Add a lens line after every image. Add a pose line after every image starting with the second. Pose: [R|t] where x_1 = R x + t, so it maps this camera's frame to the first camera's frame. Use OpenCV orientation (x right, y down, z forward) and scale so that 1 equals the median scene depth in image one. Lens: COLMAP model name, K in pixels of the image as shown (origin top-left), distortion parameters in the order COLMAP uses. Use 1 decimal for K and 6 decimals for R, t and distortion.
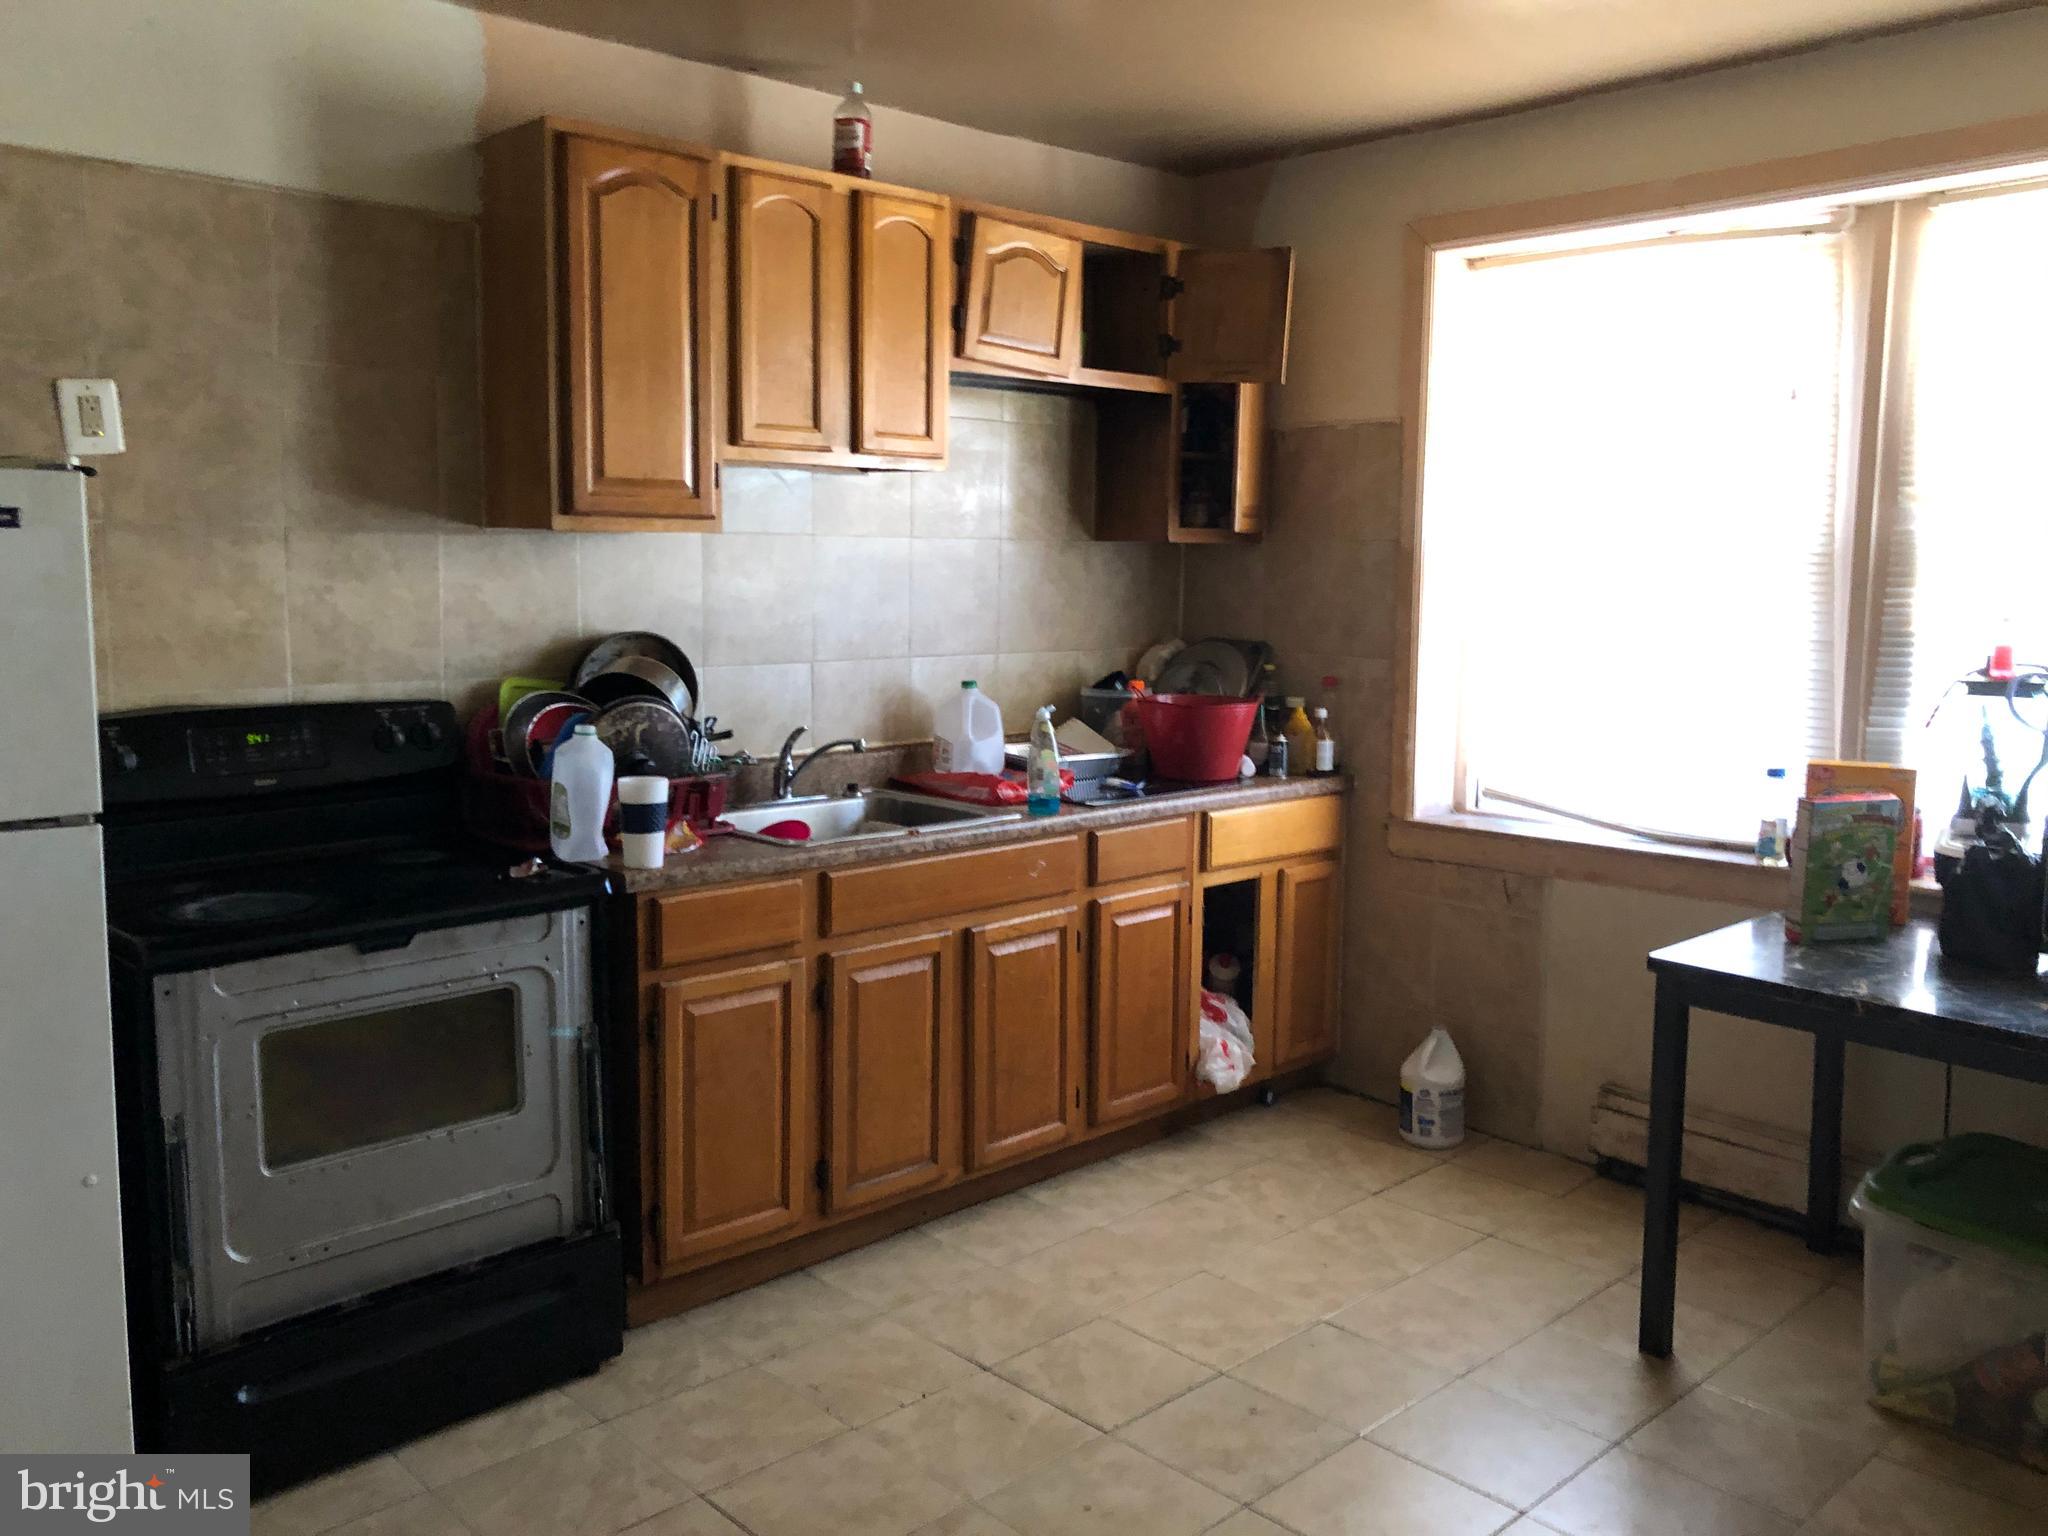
lens RADIAL K [[1706.0, 0, 1022.1], [0, 1706.0, 769.2], [0, 0, 1]] dist [0.058772, -0.005450]
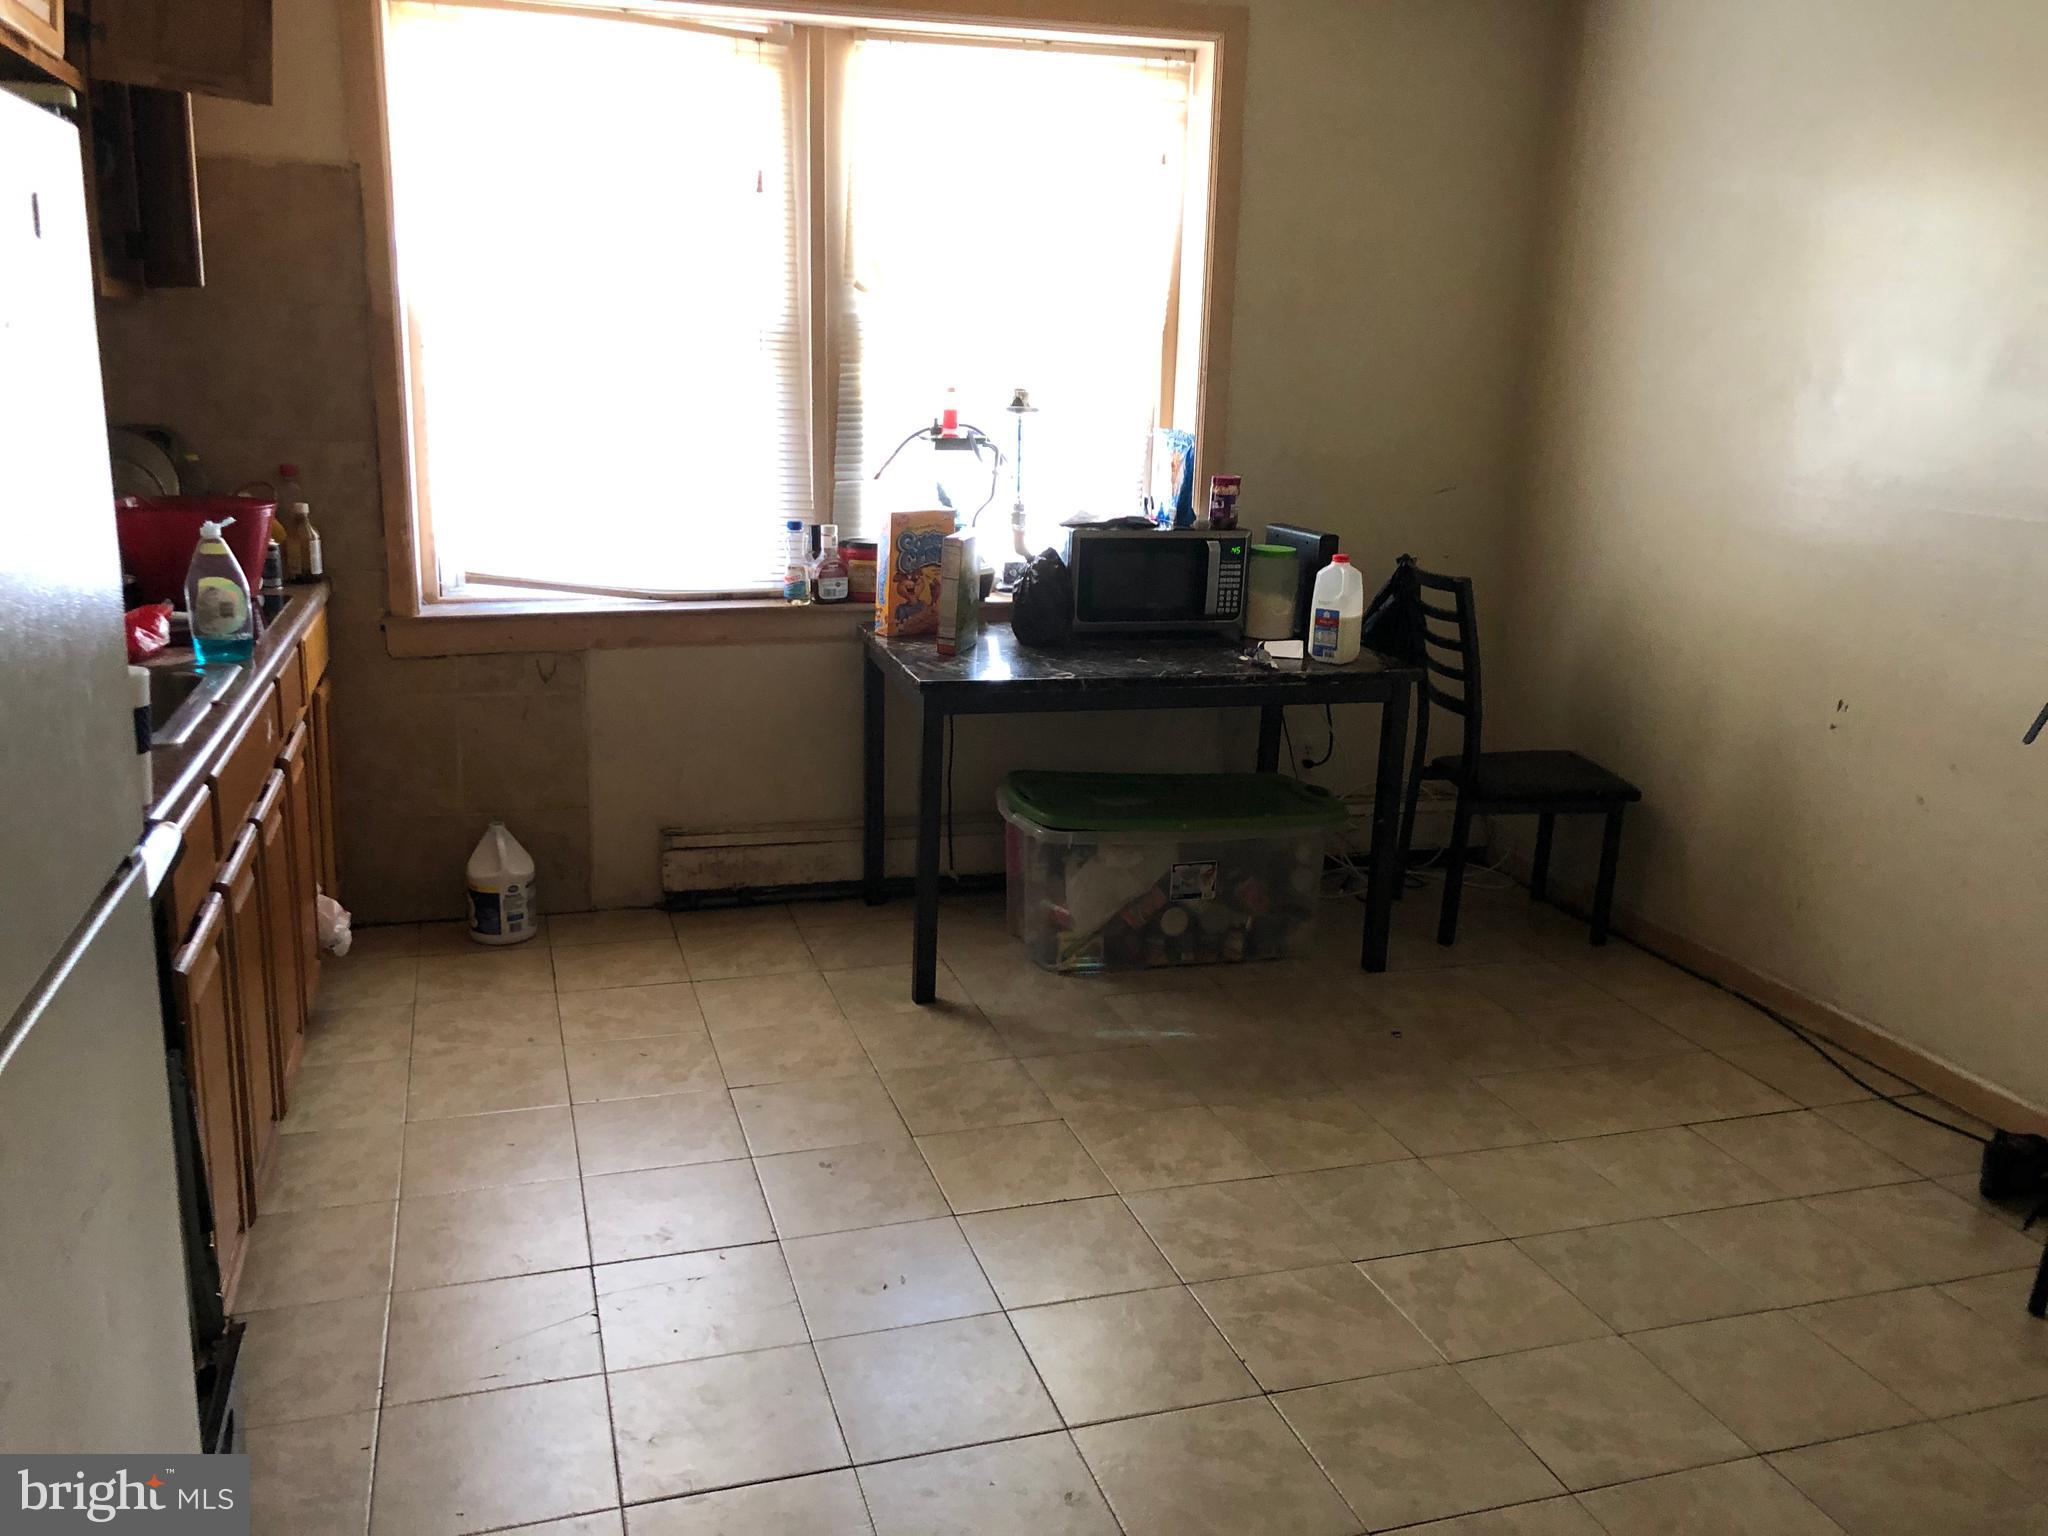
lens RADIAL K [[1706.0, 0, 1025.3], [0, 1706.0, 766.1], [0, 0, 1]] dist [0.058772, -0.005450]
pose [[0.439302, -0.210143, 0.873415, -0.510979], [0.095952, 0.977669, 0.186966, -0.037664], [-0.893200, 0.001671, 0.449656, 0.317396]]
